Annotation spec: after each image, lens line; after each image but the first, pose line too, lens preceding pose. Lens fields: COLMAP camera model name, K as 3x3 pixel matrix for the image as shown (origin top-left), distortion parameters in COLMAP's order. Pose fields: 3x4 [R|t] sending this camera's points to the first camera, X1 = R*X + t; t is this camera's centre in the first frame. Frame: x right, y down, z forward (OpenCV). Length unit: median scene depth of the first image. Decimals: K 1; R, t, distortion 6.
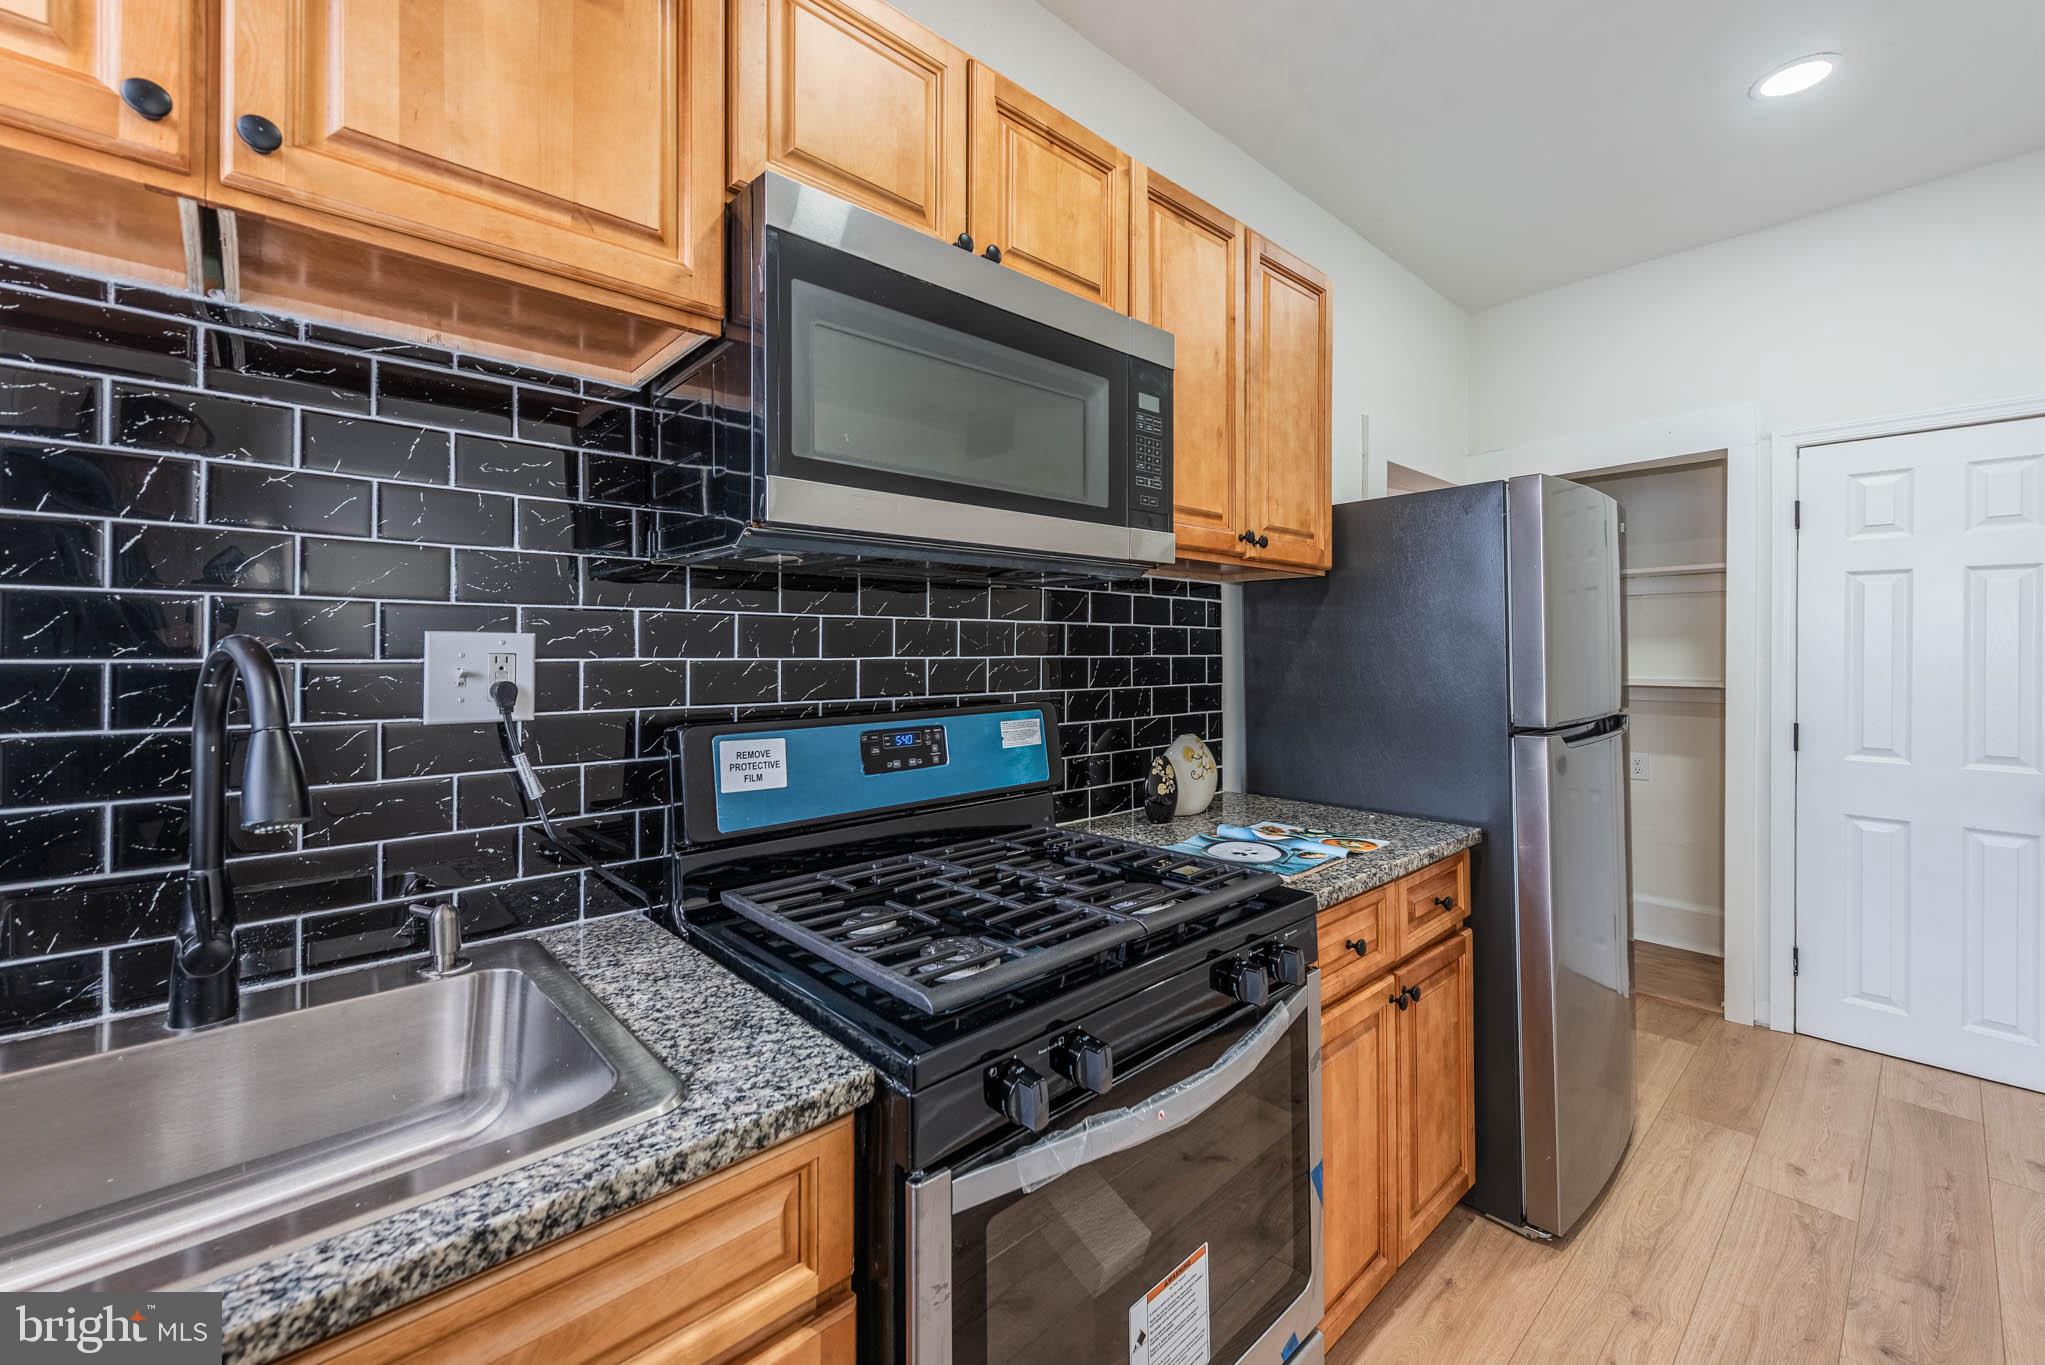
lens RADIAL K [[813.8, 0, 1001.9], [0, 813.8, 644.2], [0, 0, 1]] dist [0.016190, -0.002819]
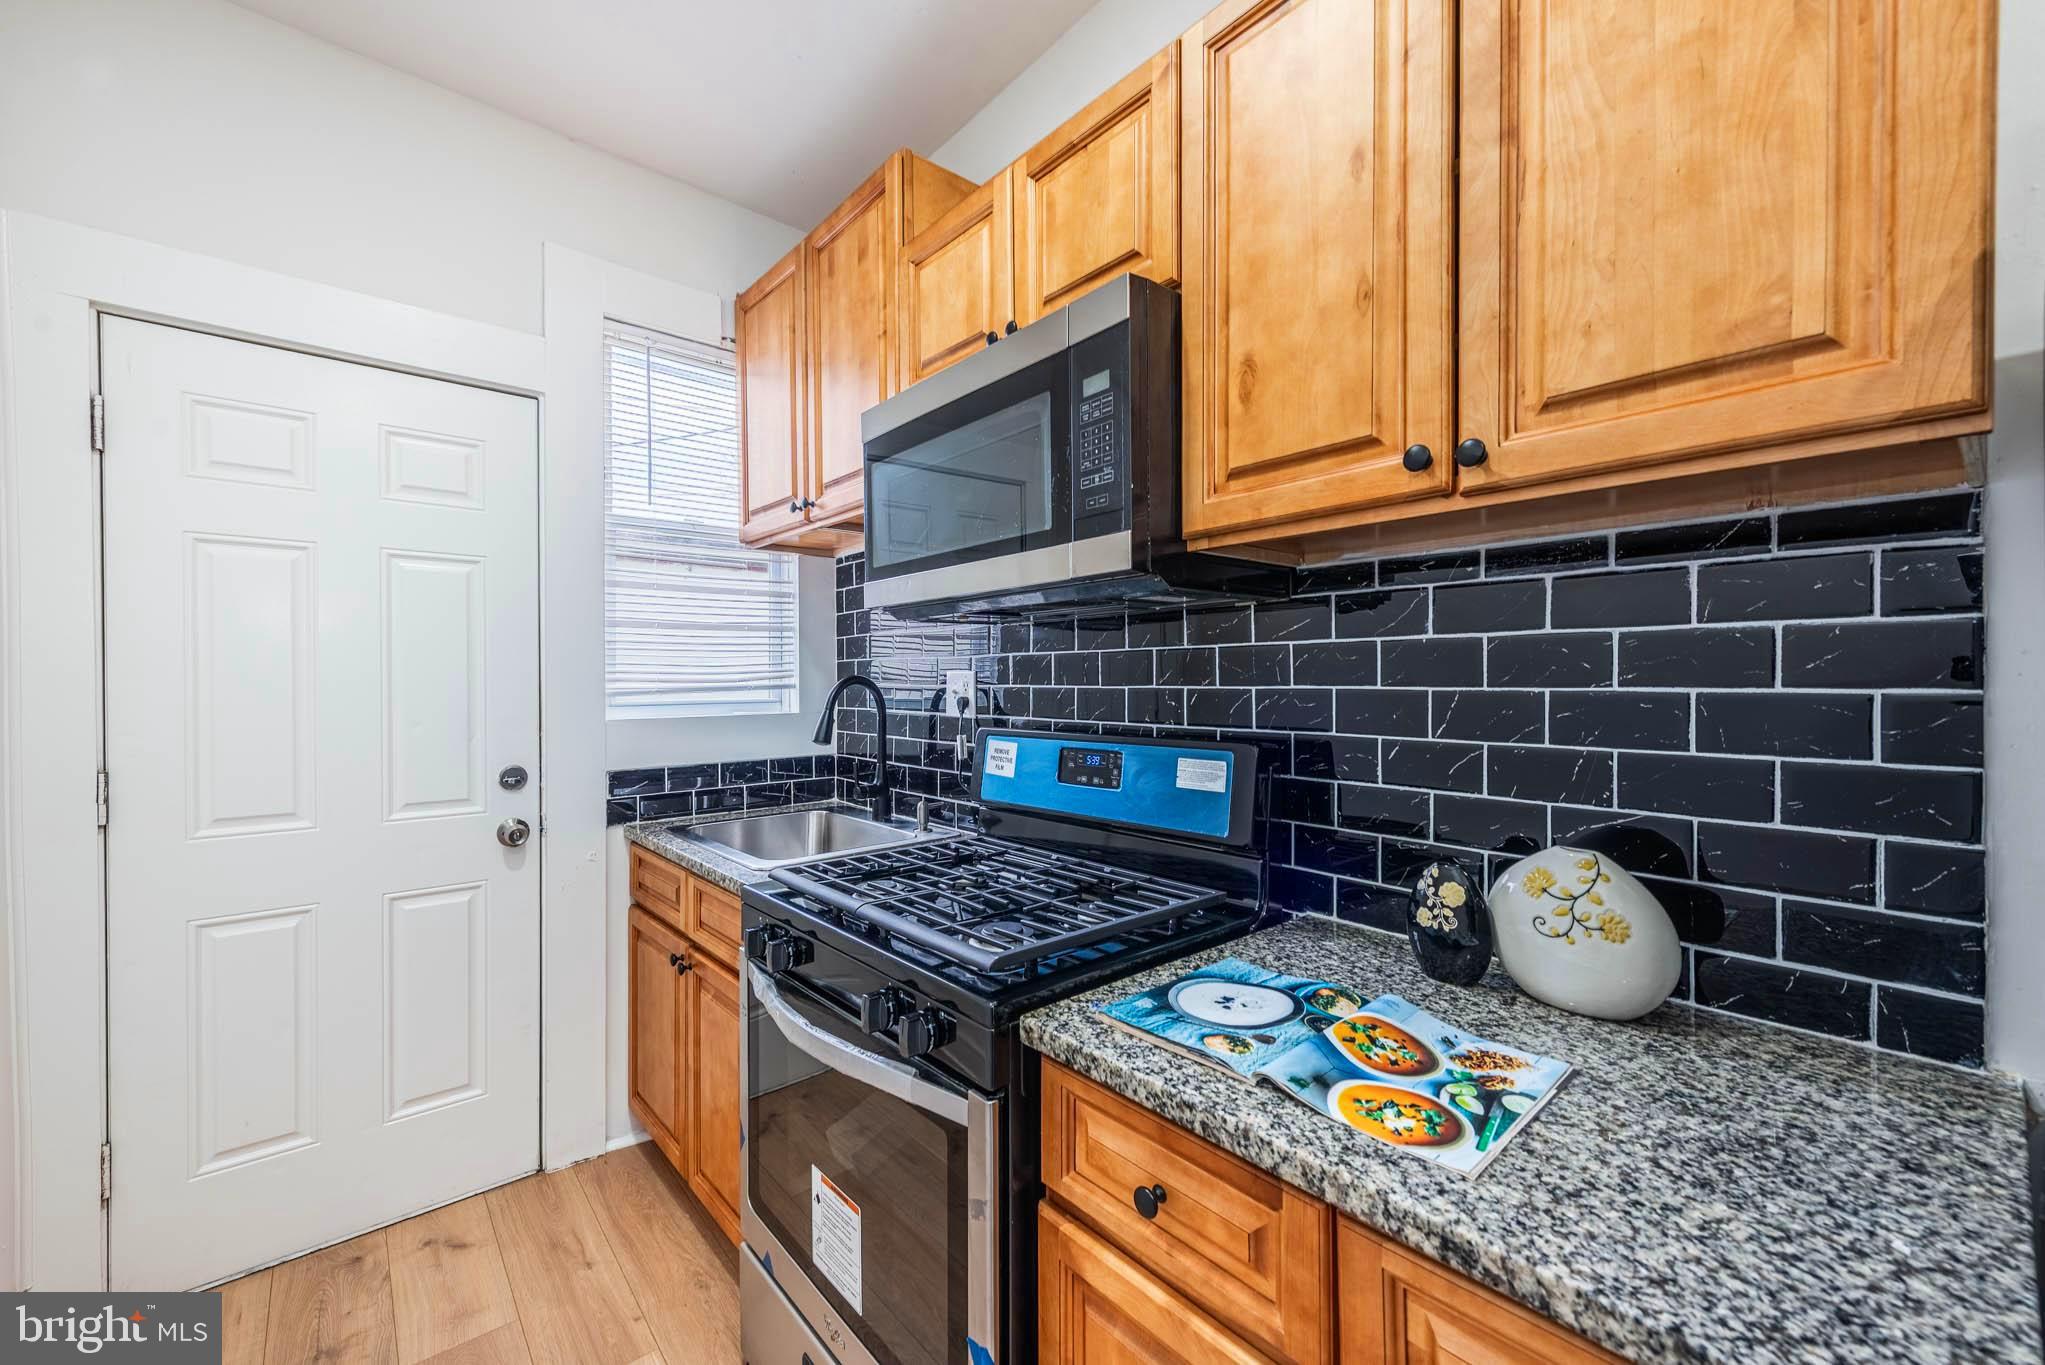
lens RADIAL K [[813.8, 0, 1022.7], [0, 813.8, 685.8], [0, 0, 1]] dist [0.016190, -0.002819]
pose [[-0.016590, 0.010088, -0.999811, 0.959755], [0.013959, 0.999854, 0.009857, 0.003016], [0.999765, -0.013793, -0.016728, 0.883029]]
